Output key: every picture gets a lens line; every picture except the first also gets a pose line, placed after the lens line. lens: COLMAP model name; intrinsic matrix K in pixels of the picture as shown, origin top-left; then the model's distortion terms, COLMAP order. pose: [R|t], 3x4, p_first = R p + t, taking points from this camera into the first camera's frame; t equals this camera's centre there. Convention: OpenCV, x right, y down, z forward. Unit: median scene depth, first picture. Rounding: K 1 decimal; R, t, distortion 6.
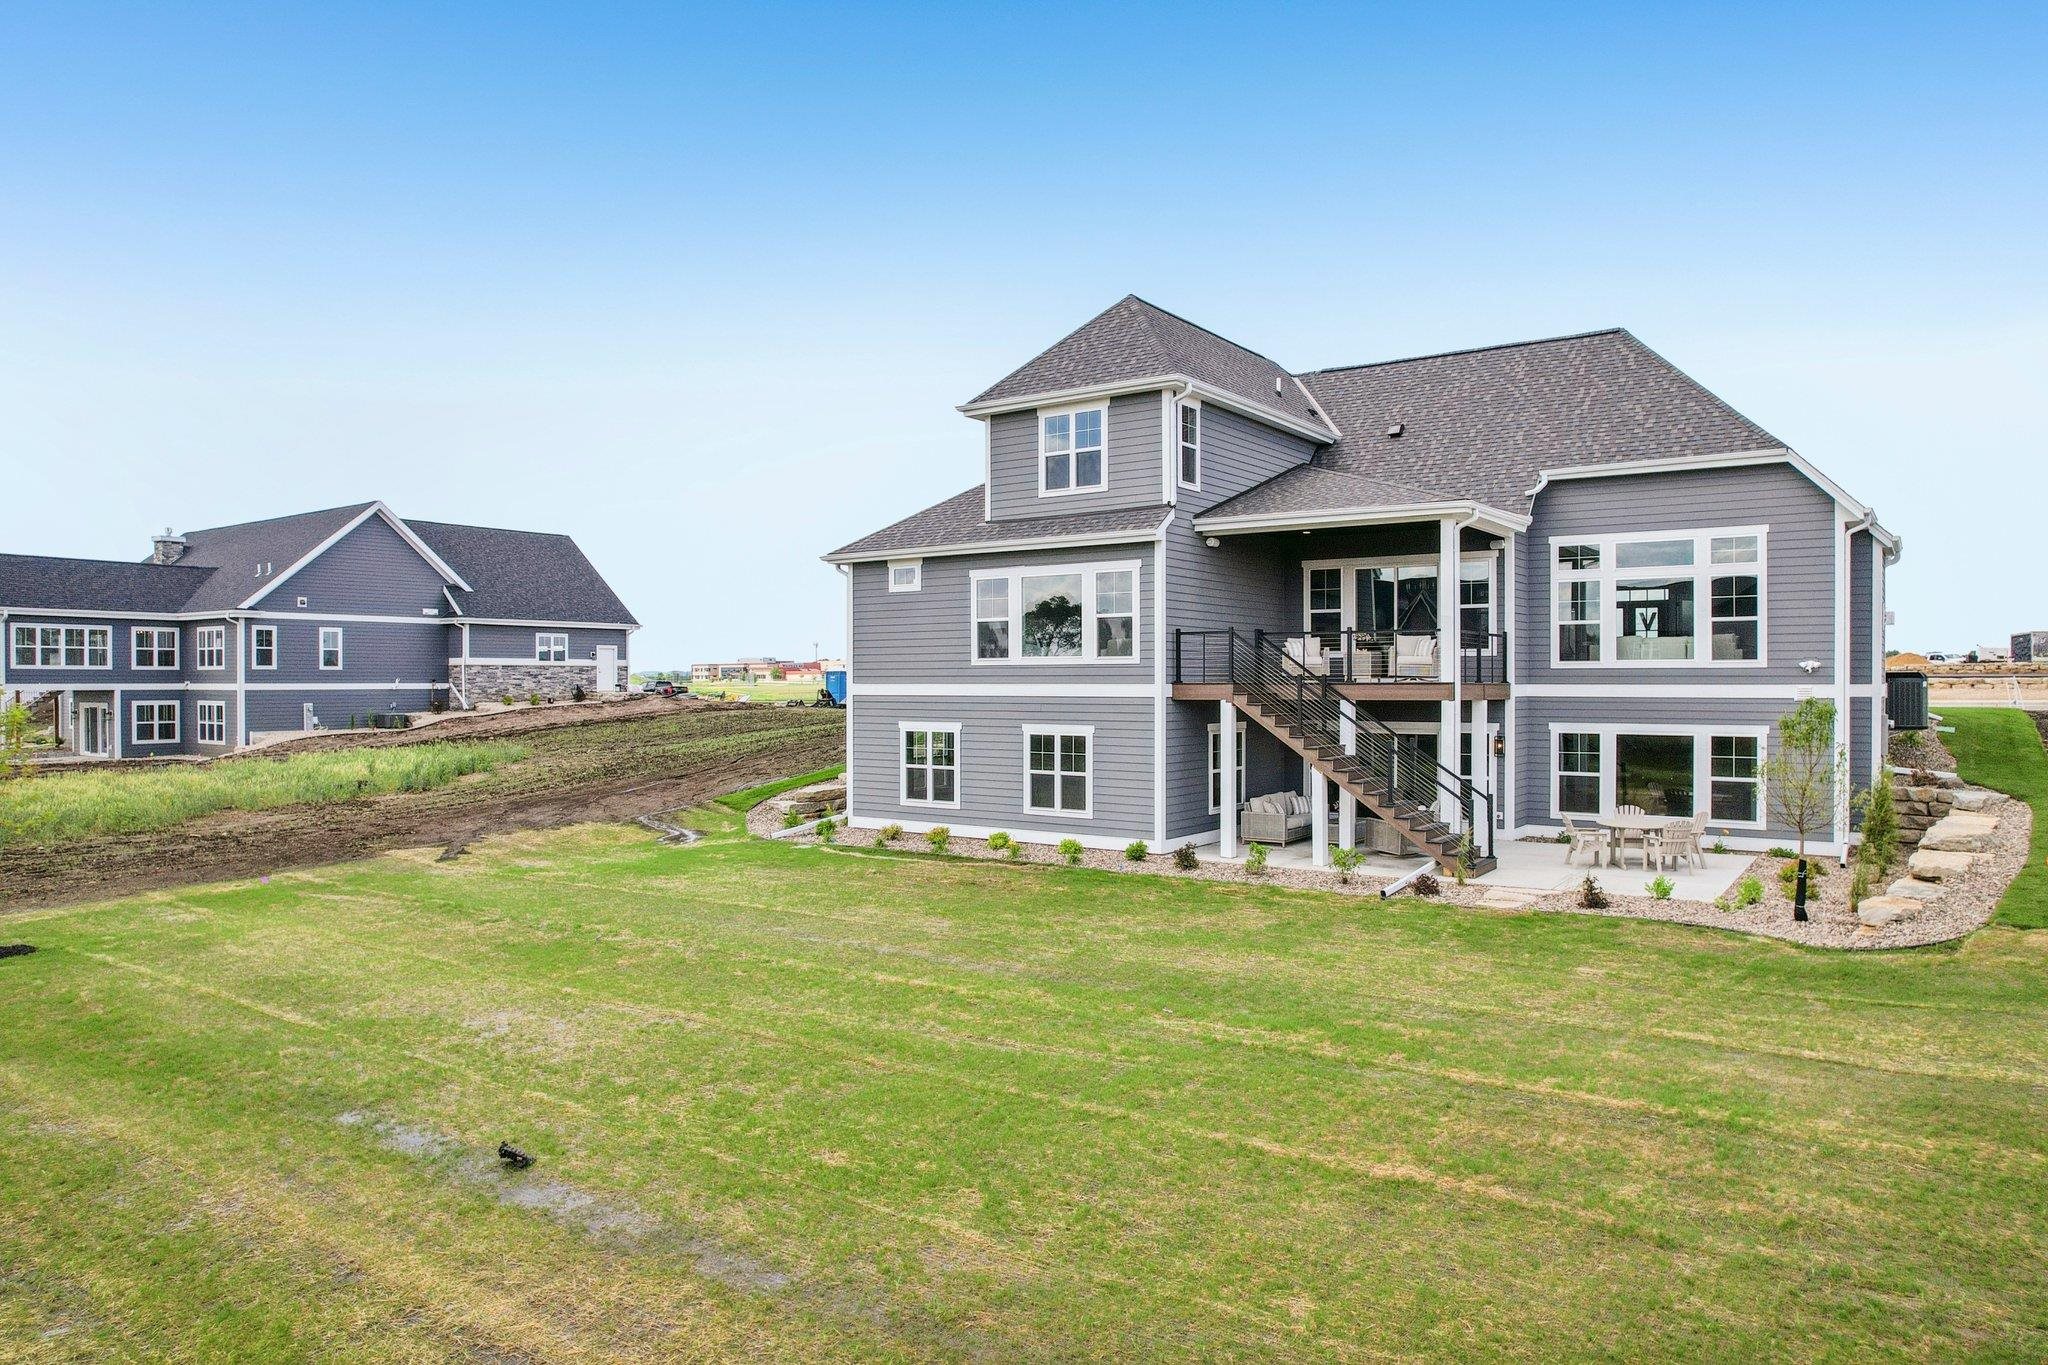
lens RADIAL K [[1306.2, 0, 1027.3], [0, 1306.2, 681.9], [0, 0, 1]] dist [-0.073168, 0.060046]
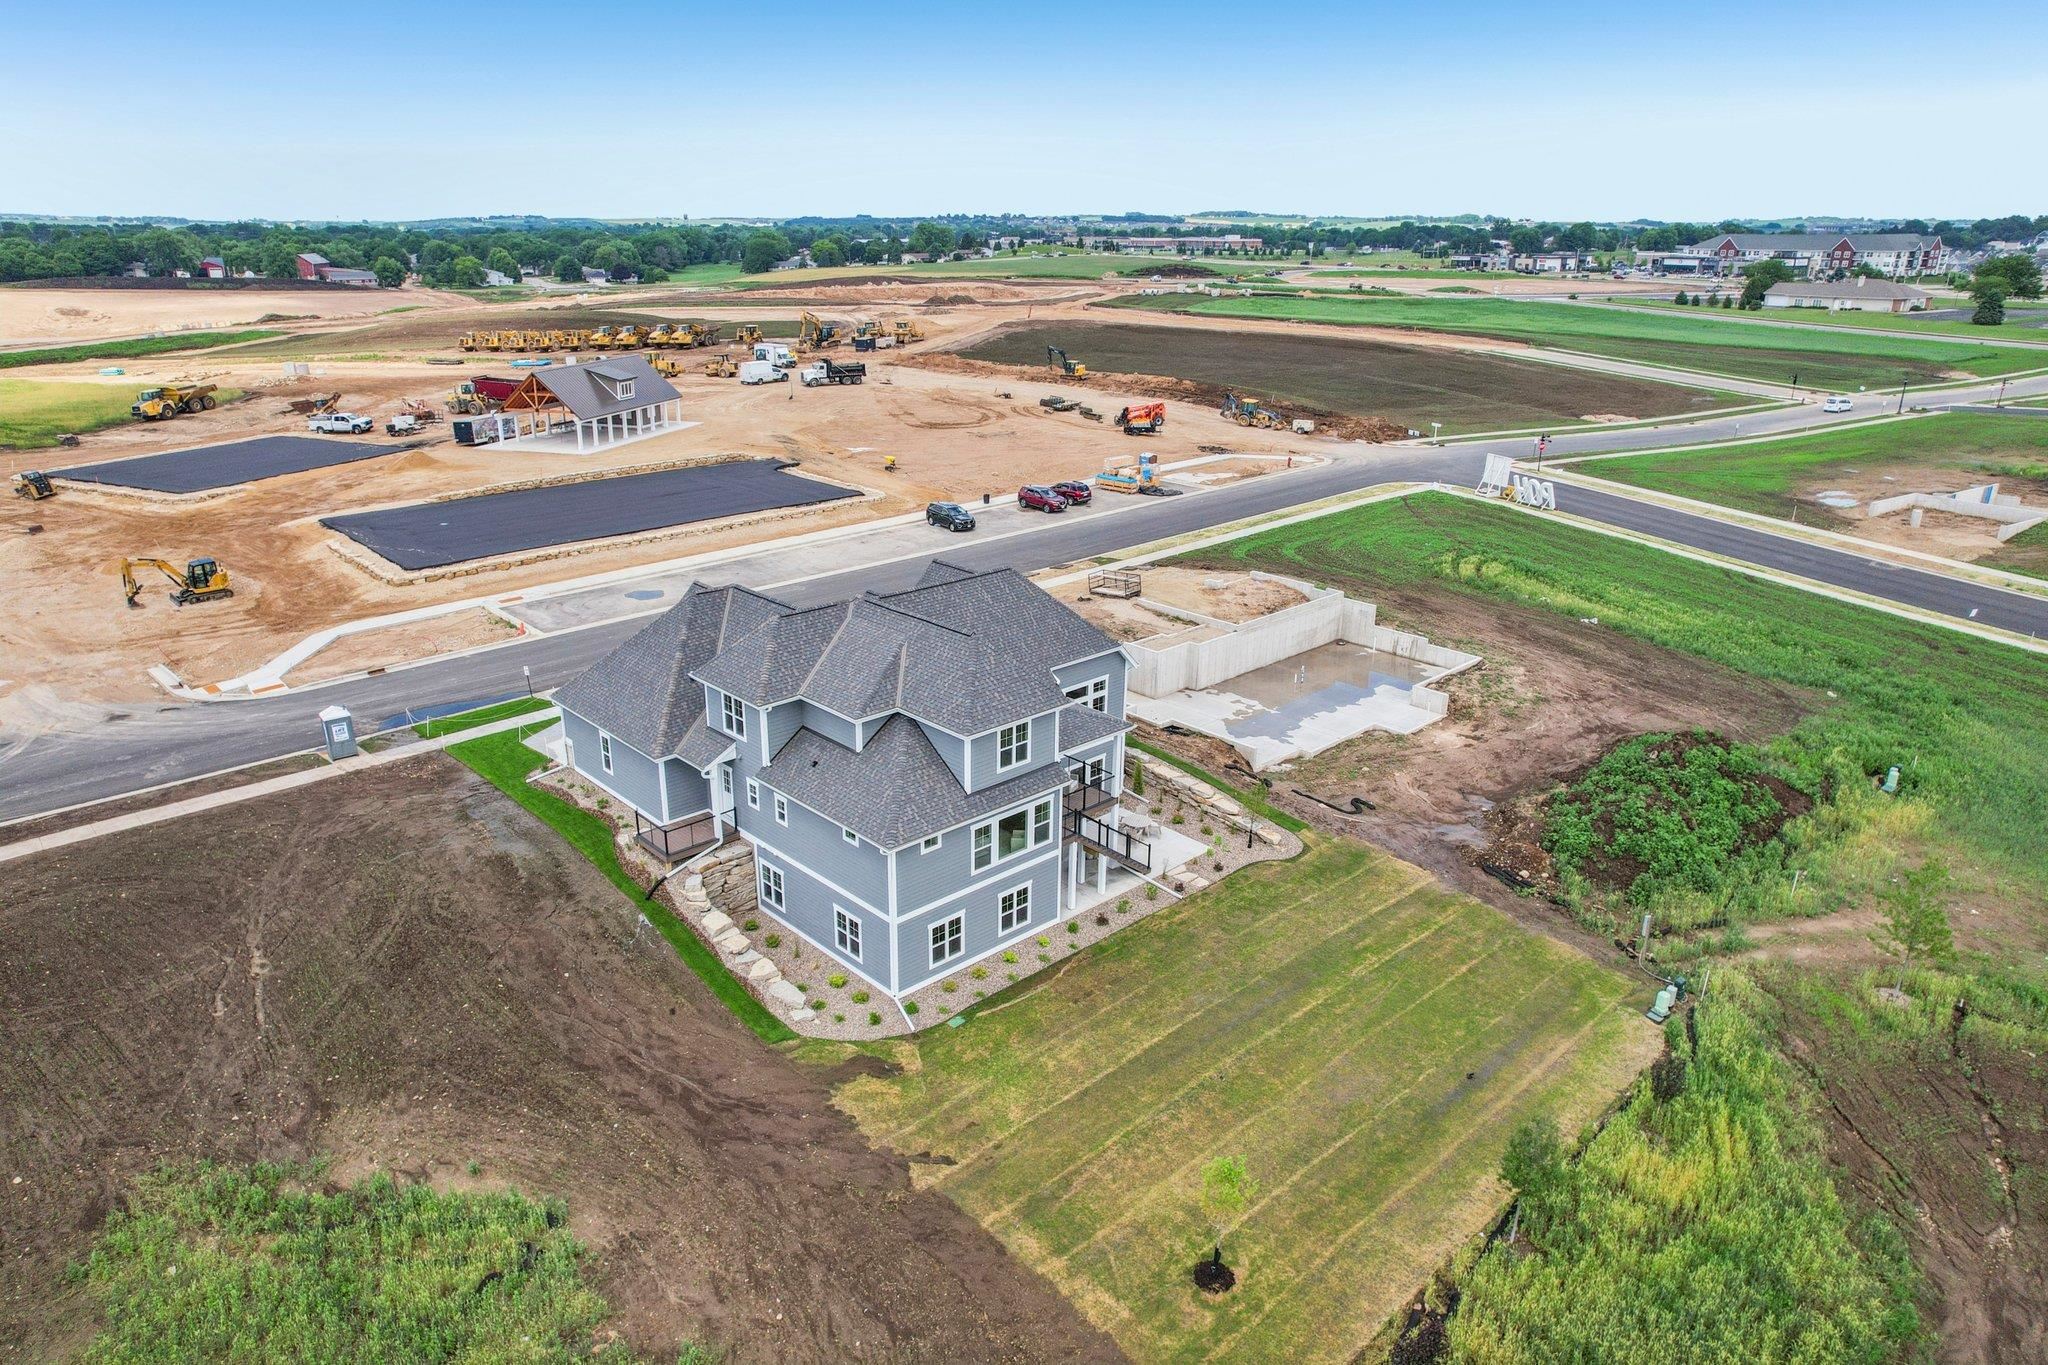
lens RADIAL K [[1326.8, 0, 1022.1], [0, 1326.8, 634.5], [0, 0, 1]] dist [-0.115509, 0.144090]
pose [[0.200936, -0.291026, 0.935376, -1.631821], [-0.001814, 0.954739, 0.297440, -0.870581], [-0.979603, -0.061464, 0.191313, 0.652930]]
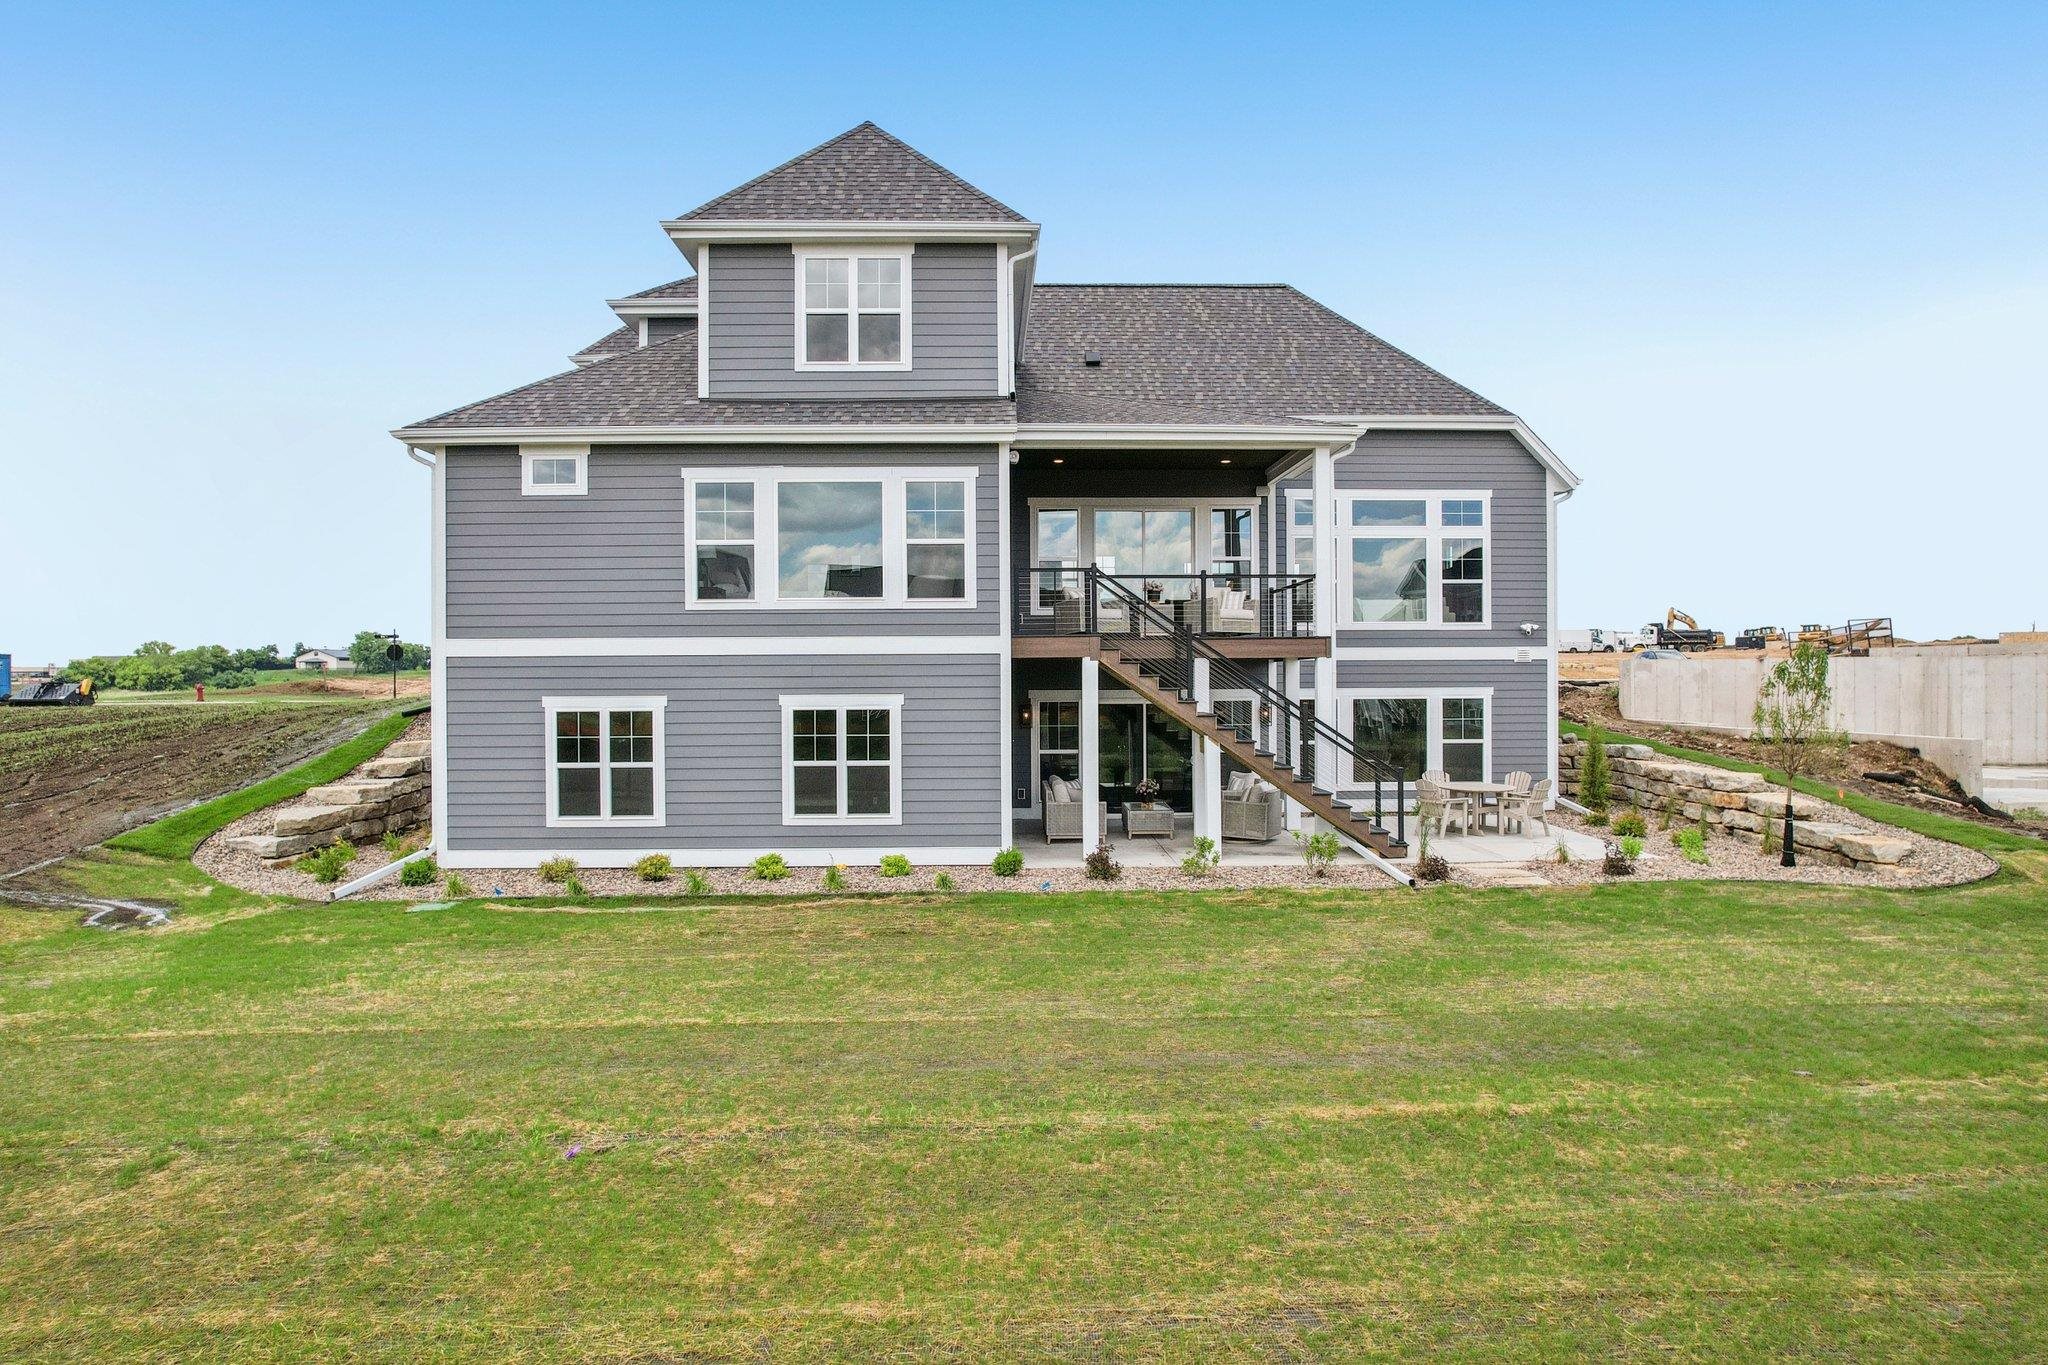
lens RADIAL K [[1306.2, 0, 1027.3], [0, 1306.2, 681.9], [0, 0, 1]] dist [-0.073168, 0.060046]
pose [[0.795741, -0.004412, 0.605620, -0.322514], [0.005182, 0.999986, 0.000476, 0.026144], [-0.605614, 0.002760, 0.795754, 0.381585]]
